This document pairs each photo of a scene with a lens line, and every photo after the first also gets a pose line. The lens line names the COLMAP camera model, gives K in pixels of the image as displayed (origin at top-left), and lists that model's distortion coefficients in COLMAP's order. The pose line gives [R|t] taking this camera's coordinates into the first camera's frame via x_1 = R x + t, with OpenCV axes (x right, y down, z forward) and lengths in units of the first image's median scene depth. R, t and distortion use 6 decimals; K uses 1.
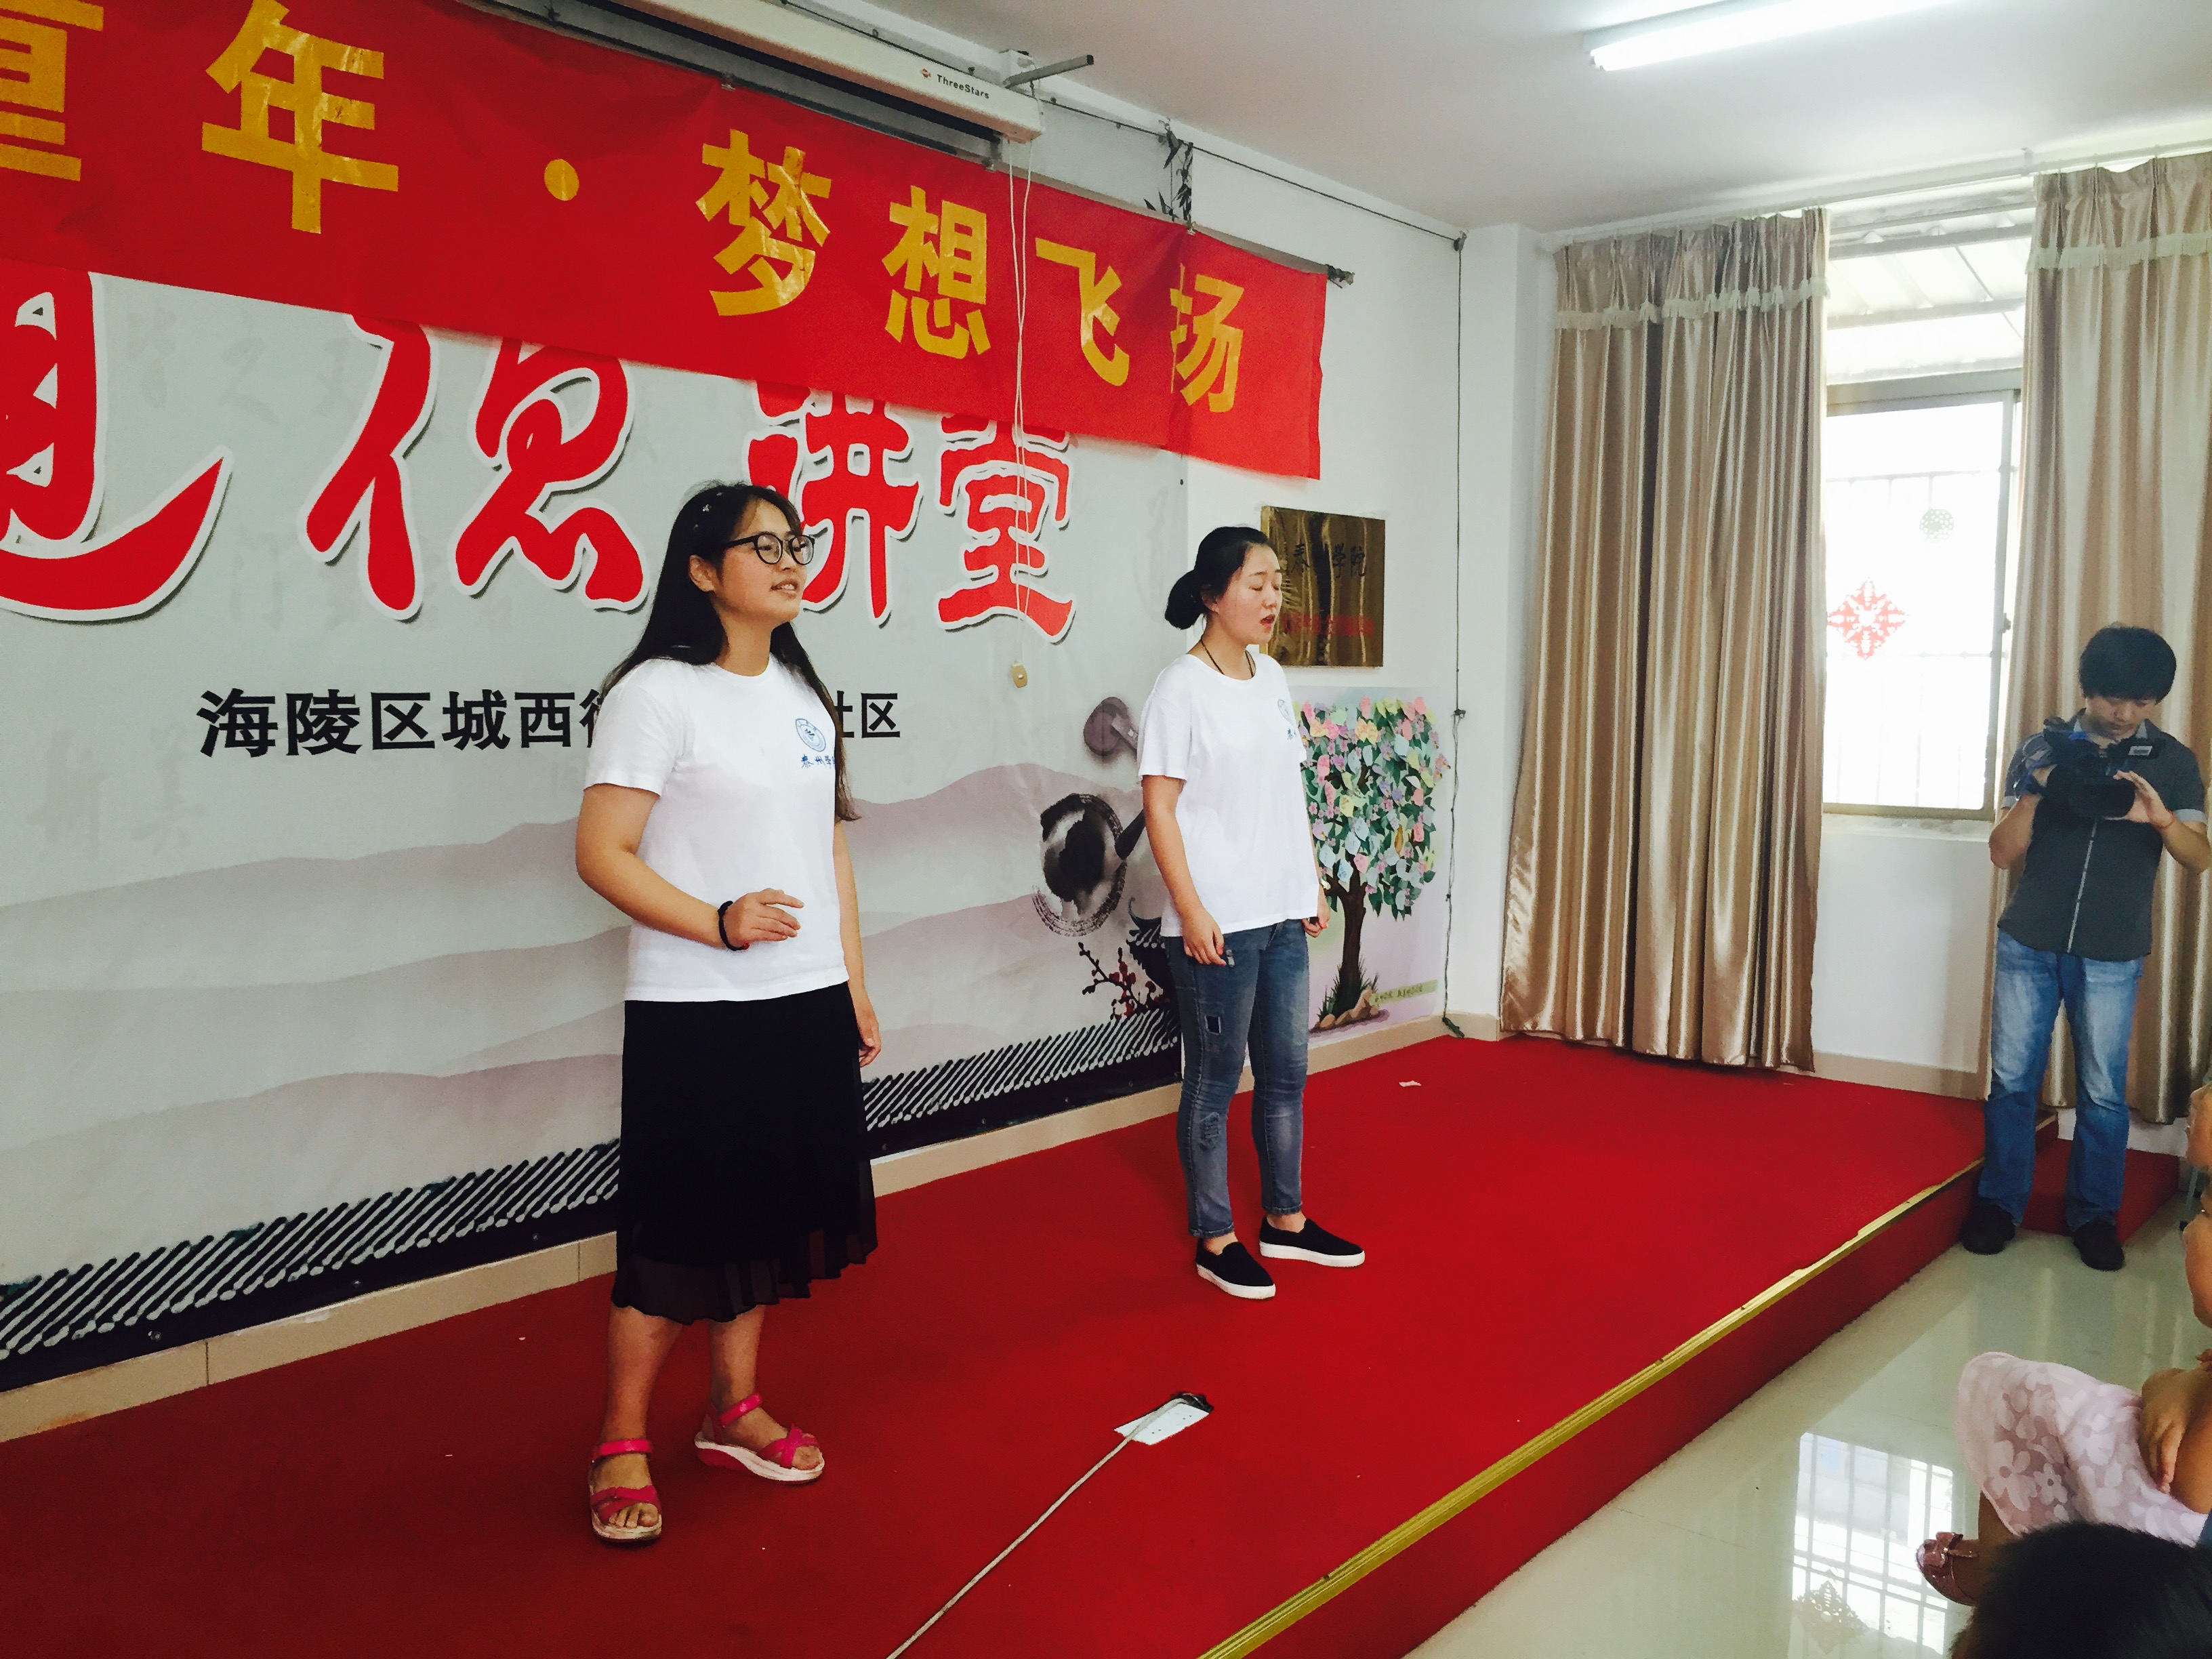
lens RADIAL K [[1921.8, 0, 1126.8], [0, 1921.8, 826.6], [0, 0, 1]] dist [0.093130, -0.131948]
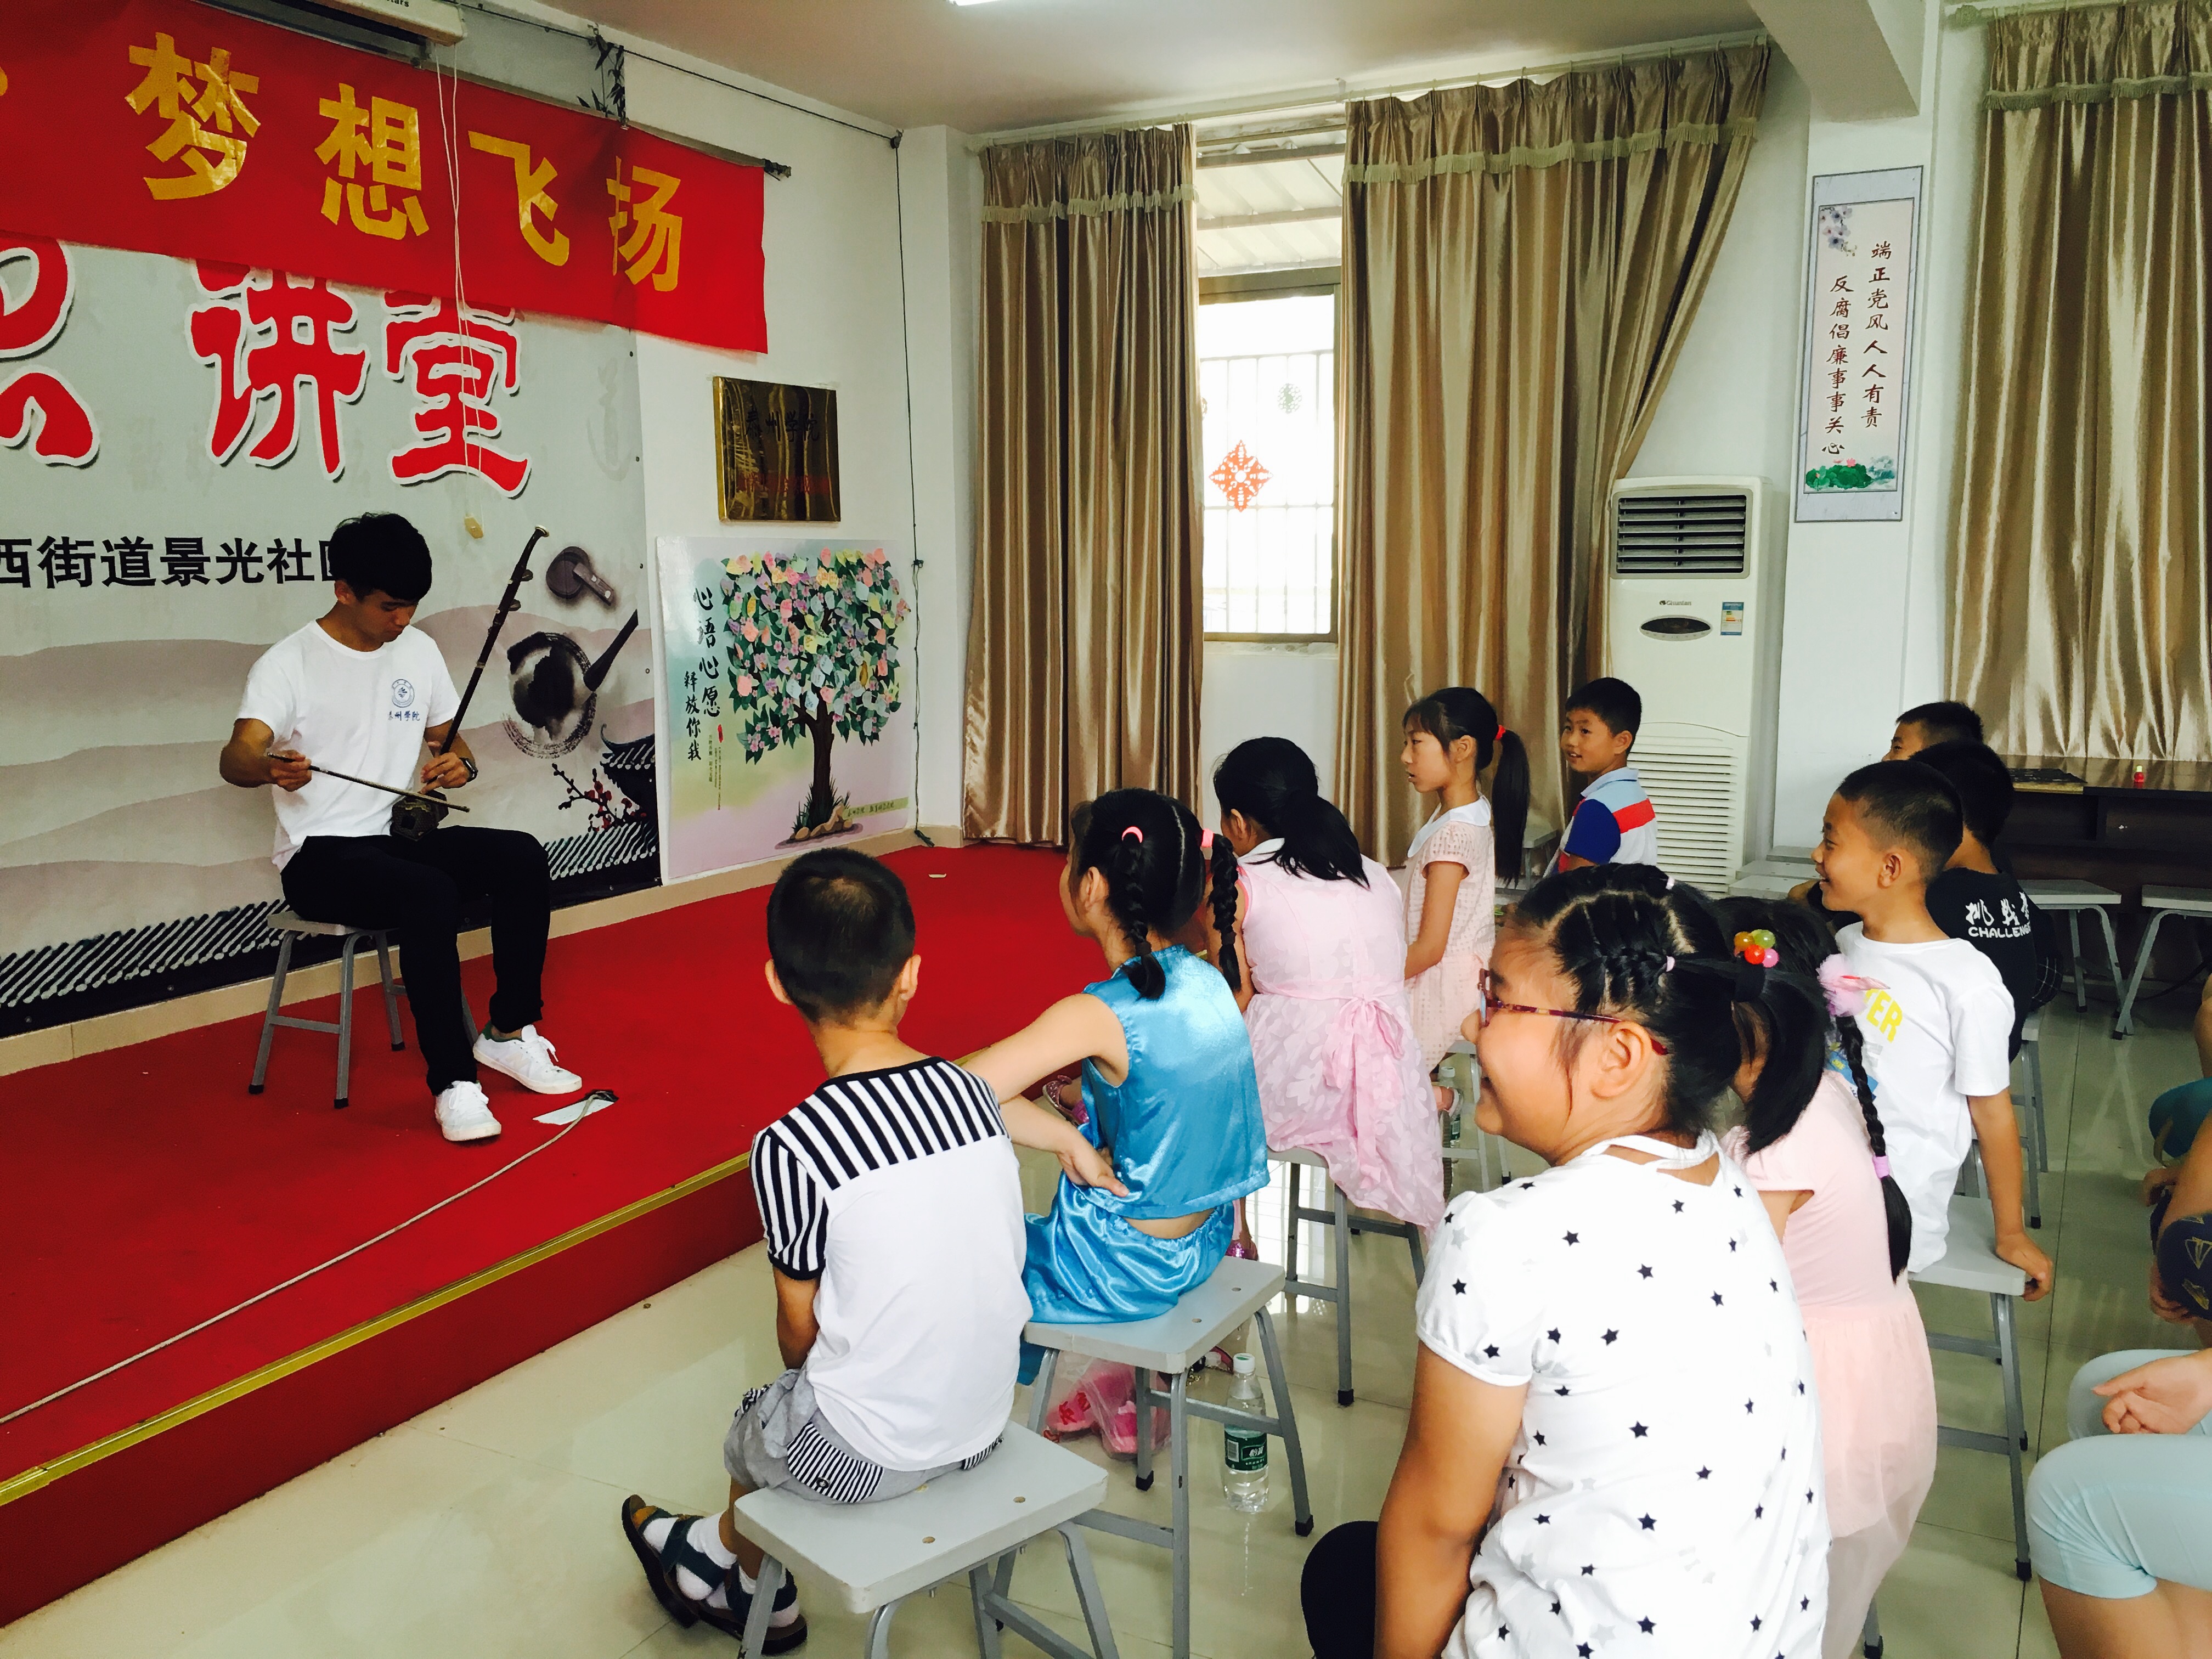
lens RADIAL K [[1890.9, 0, 1110.1], [0, 1890.9, 820.4], [0, 0, 1]] dist [0.095840, -0.139635]
pose [[0.980774, -0.043417, 0.190258, 0.092016], [0.031642, 0.997416, 0.064496, 0.034811], [-0.192566, -0.057236, 0.979613, -0.188011]]
